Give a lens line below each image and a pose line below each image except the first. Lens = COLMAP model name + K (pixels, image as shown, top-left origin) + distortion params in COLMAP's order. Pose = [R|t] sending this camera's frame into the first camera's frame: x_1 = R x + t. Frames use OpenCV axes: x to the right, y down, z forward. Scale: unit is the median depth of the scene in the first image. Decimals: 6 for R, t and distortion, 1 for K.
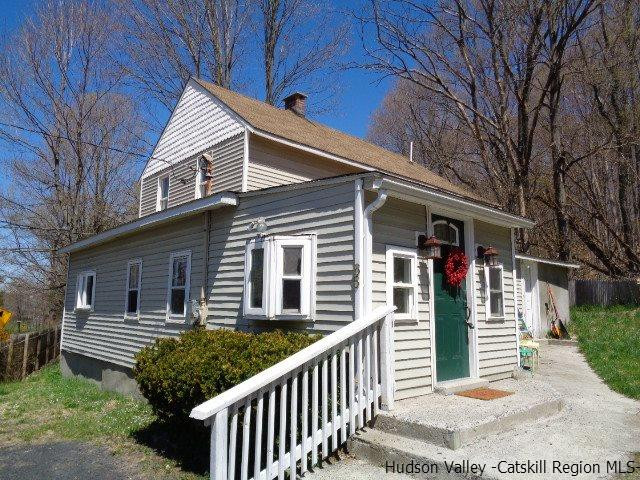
lens RADIAL K [[470.3, 0, 320.0], [0, 470.3, 240.0], [0, 0, 1]] dist [-0.003561, 0.000221]
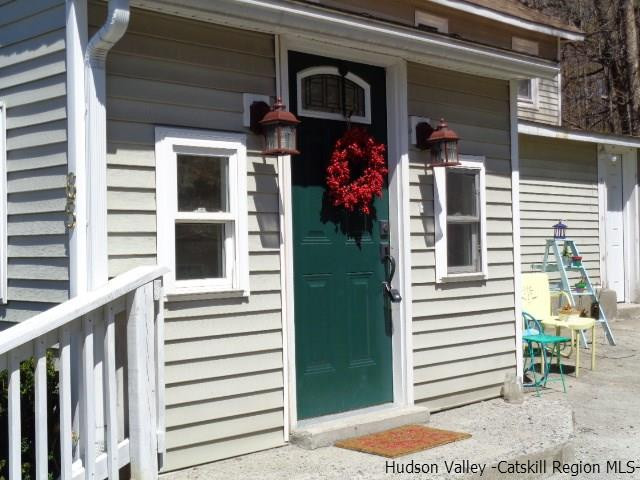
lens RADIAL K [[945.6, 0, 320.0], [0, 945.6, 240.0], [0, 0, 1]] dist [-0.001479, 0.006287]
pose [[0.998745, -0.030696, 0.039574, 0.233382], [0.025004, 0.990247, 0.137064, -0.002162], [-0.043396, -0.135902, 0.989771, 0.095714]]
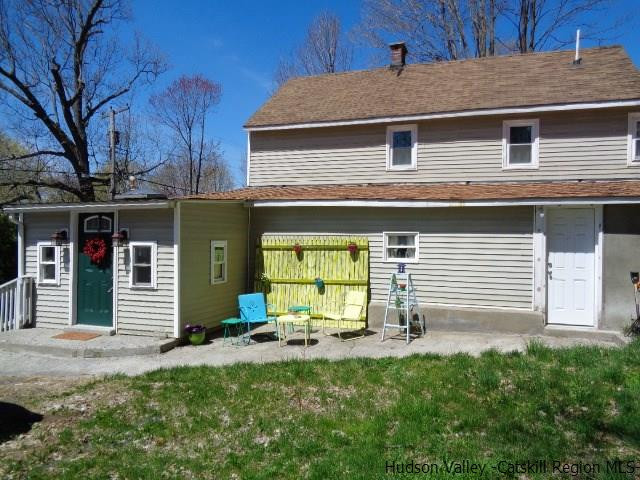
lens RADIAL K [[476.6, 0, 320.0], [0, 476.6, 240.0], [0, 0, 1]] dist [-0.040908, 0.002768]
pose [[0.485507, -0.016672, -0.874074, 1.992550], [0.124477, 0.990950, 0.050240, 0.048191], [0.865326, -0.133194, 0.483188, 0.972043]]
